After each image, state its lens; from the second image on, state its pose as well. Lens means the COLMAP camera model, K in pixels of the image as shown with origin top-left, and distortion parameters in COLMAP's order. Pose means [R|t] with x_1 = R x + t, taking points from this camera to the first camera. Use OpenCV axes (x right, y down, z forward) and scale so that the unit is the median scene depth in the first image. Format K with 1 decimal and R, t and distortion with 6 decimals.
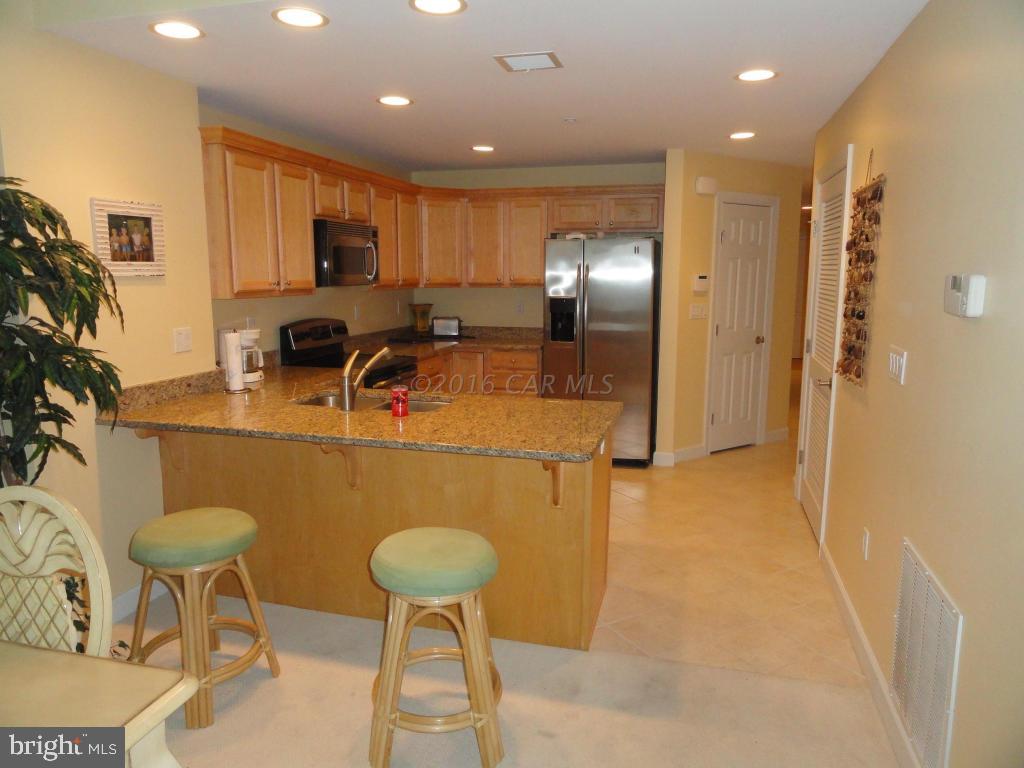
lens RADIAL K [[723.7, 0, 512.0], [0, 723.7, 384.0], [0, 0, 1]] dist [0.003066, 0.001394]
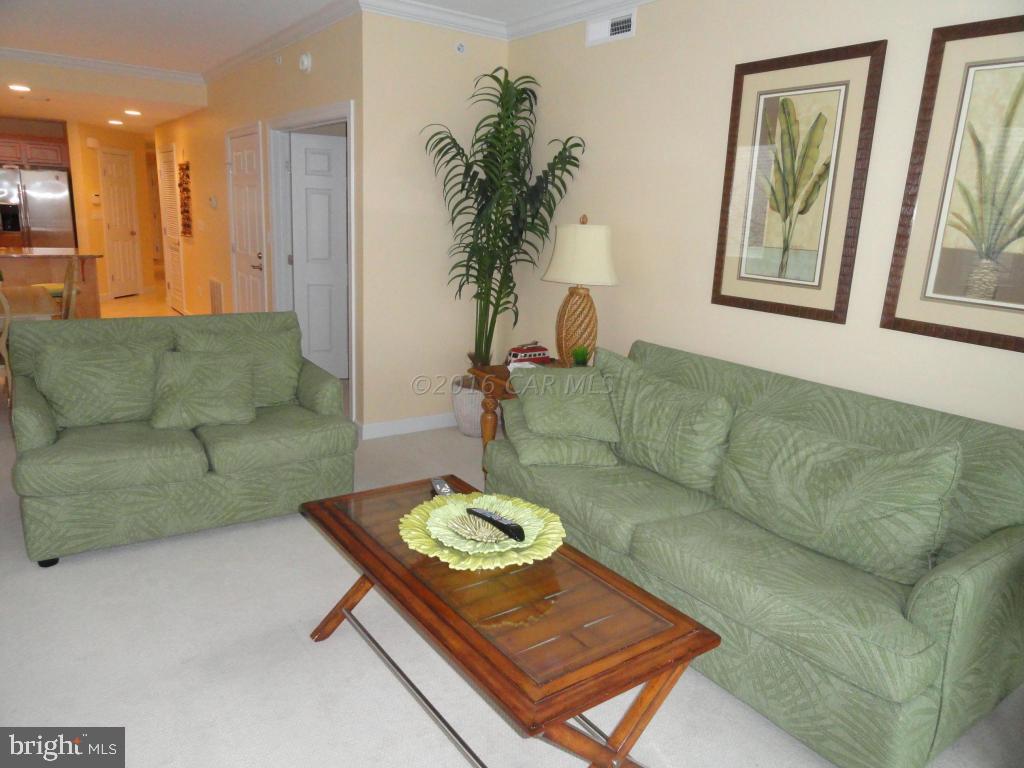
lens RADIAL K [[707.2, 0, 512.0], [0, 707.2, 384.0], [0, 0, 1]] dist [-0.008820, 0.002838]
pose [[0.644955, -0.155487, 0.748236, -0.516612], [0.076139, 0.987286, 0.139533, 0.168841], [-0.760418, -0.033022, 0.648594, -1.055408]]
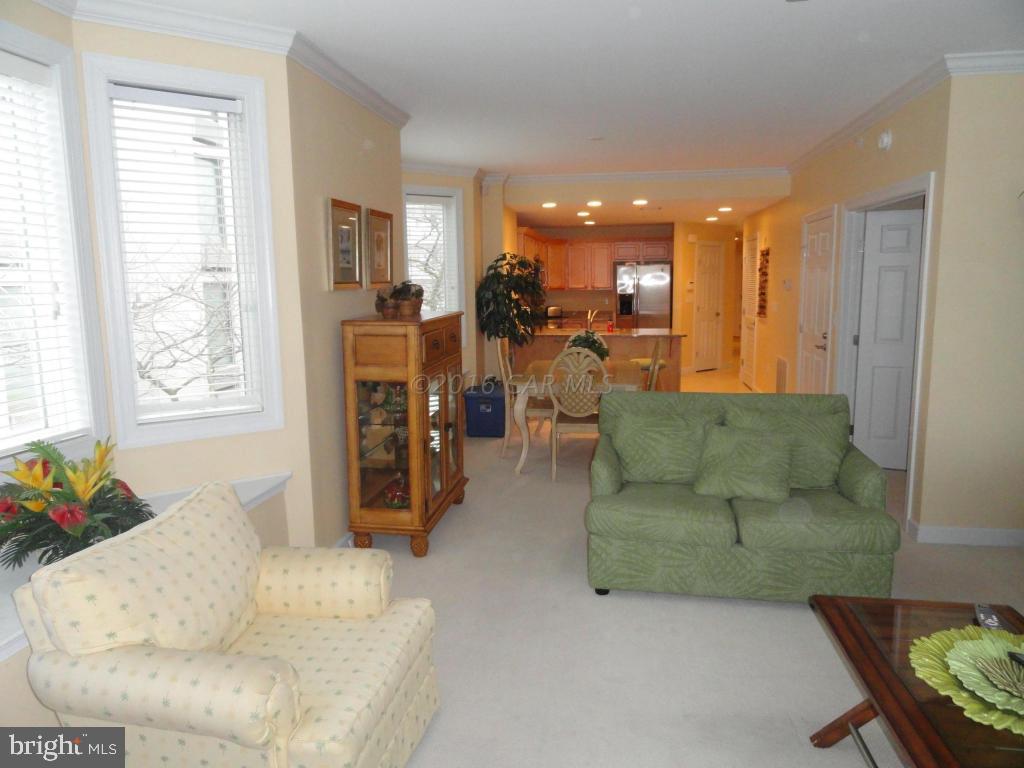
lens RADIAL K [[707.2, 0, 512.0], [0, 707.2, 384.0], [0, 0, 1]] dist [-0.008820, 0.002838]
pose [[0.995362, -0.031061, 0.091050, -0.498407], [0.032133, 0.999430, -0.010340, 0.165213], [-0.090677, 0.013217, 0.995793, -1.082465]]
